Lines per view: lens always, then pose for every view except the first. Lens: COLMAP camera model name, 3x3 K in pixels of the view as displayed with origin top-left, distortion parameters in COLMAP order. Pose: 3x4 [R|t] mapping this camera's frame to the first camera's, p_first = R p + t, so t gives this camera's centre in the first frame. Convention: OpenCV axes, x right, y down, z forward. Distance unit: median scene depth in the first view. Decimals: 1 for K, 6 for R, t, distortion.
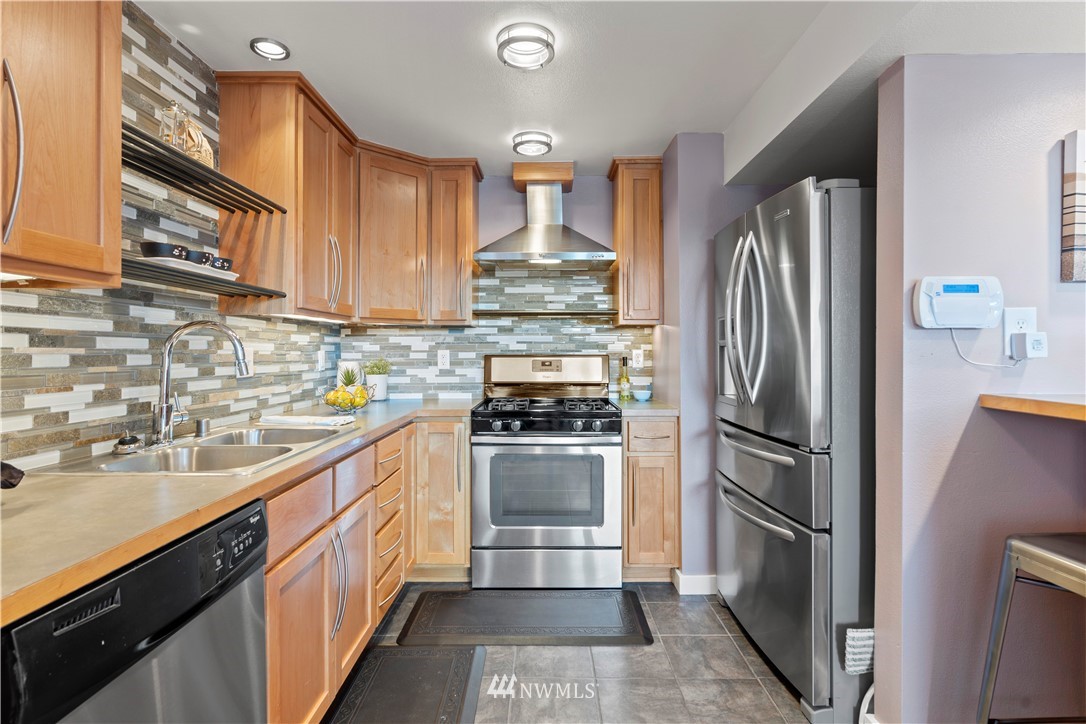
lens RADIAL K [[544.8, 0, 540.5], [0, 544.8, 347.0], [0, 0, 1]] dist [-0.001561, 0.001095]
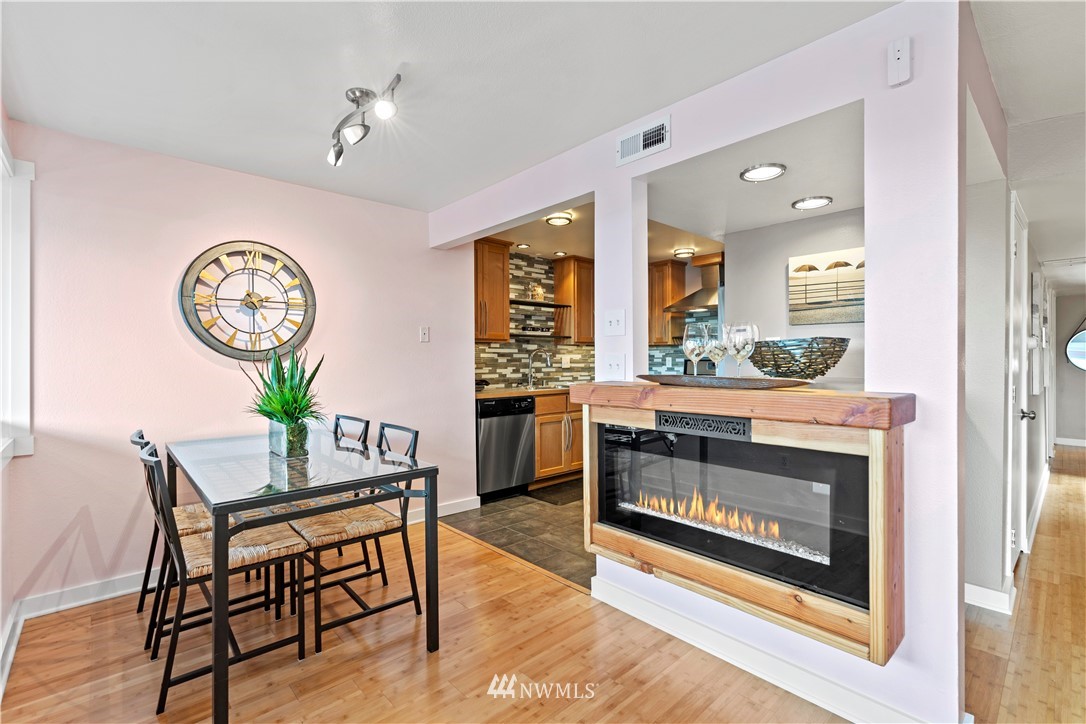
lens RADIAL K [[491.2, 0, 539.8], [0, 491.2, 363.2], [0, 0, 1]] dist [-0.008955, 0.000889]
pose [[0.678421, 0.003971, -0.734663, 1.026829], [0.007797, 0.999890, 0.012604, 0.001188], [0.734632, -0.014279, 0.678315, -0.652492]]
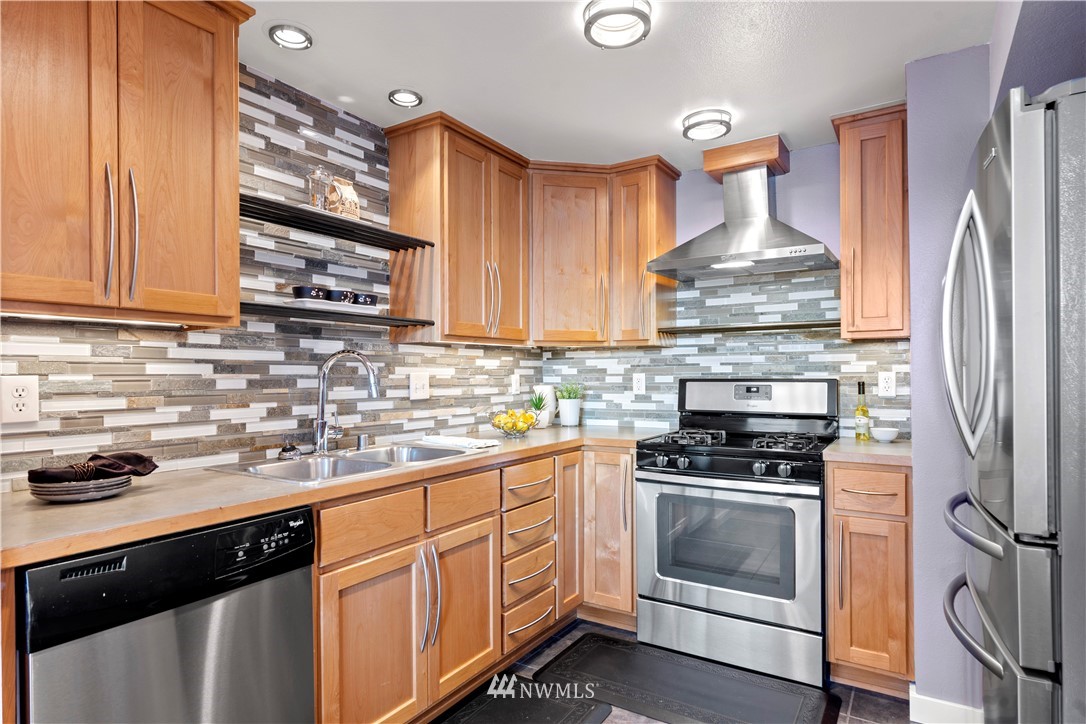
lens RADIAL K [[592.4, 0, 537.3], [0, 592.4, 372.6], [0, 0, 1]] dist [-0.002057, -0.000065]
pose [[0.845063, -0.004476, -0.534648, 0.271701], [0.007892, 0.999960, 0.004101, -0.001250], [0.534609, -0.007685, 0.845065, 0.104480]]
